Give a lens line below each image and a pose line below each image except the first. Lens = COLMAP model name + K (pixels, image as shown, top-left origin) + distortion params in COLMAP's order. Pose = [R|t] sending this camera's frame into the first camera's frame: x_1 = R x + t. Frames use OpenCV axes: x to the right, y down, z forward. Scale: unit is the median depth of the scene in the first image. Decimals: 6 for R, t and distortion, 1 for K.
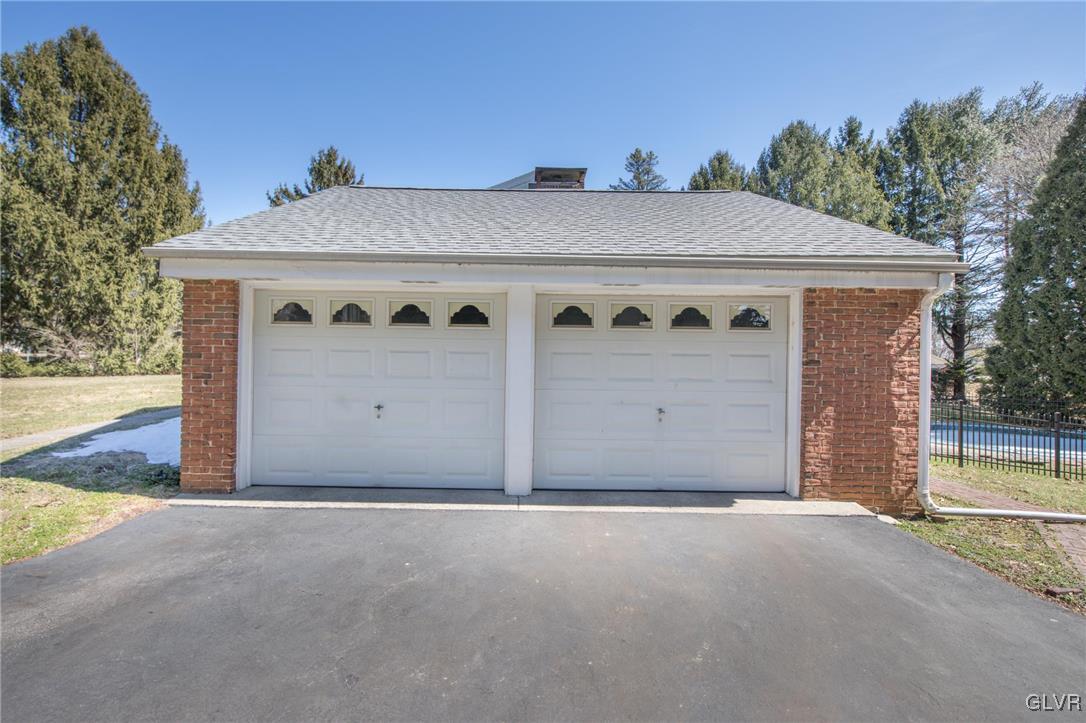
lens RADIAL K [[471.4, 0, 543.0], [0, 471.4, 361.5], [0, 0, 1]] dist [0.000483, -0.014561]
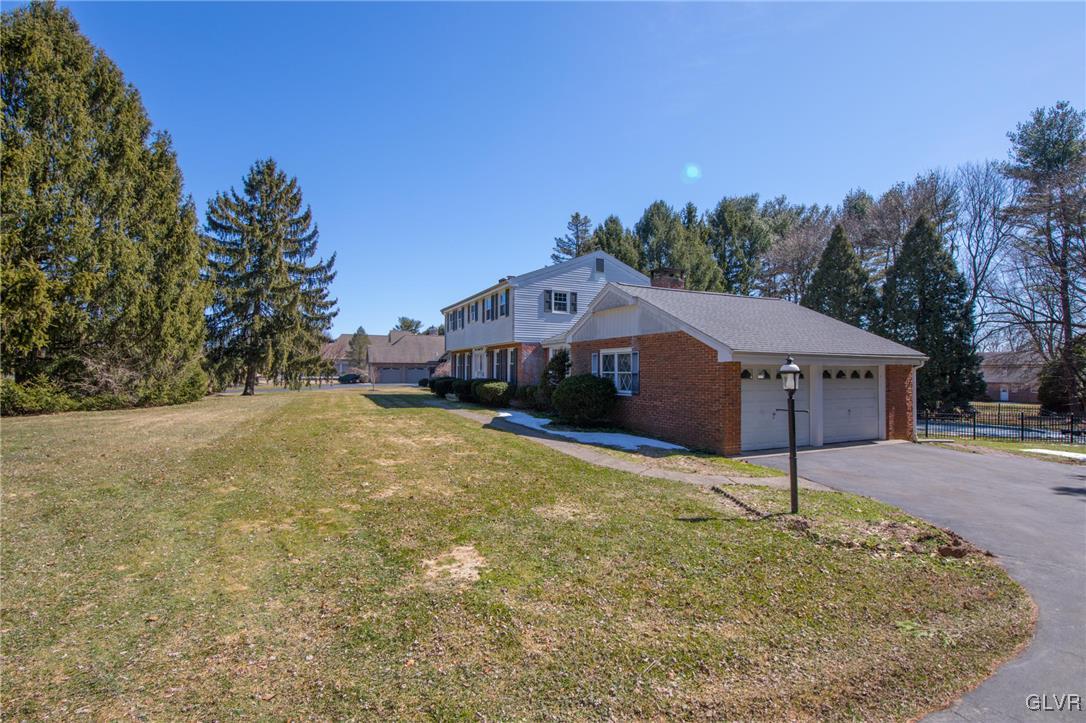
lens RADIAL K [[471.4, 0, 543.0], [0, 471.4, 361.5], [0, 0, 1]] dist [0.000483, -0.014561]
pose [[0.906821, -0.001186, 0.421513, -0.366146], [0.009393, 0.999805, -0.017395, -0.021374], [-0.421410, 0.019733, 0.906655, -0.100565]]
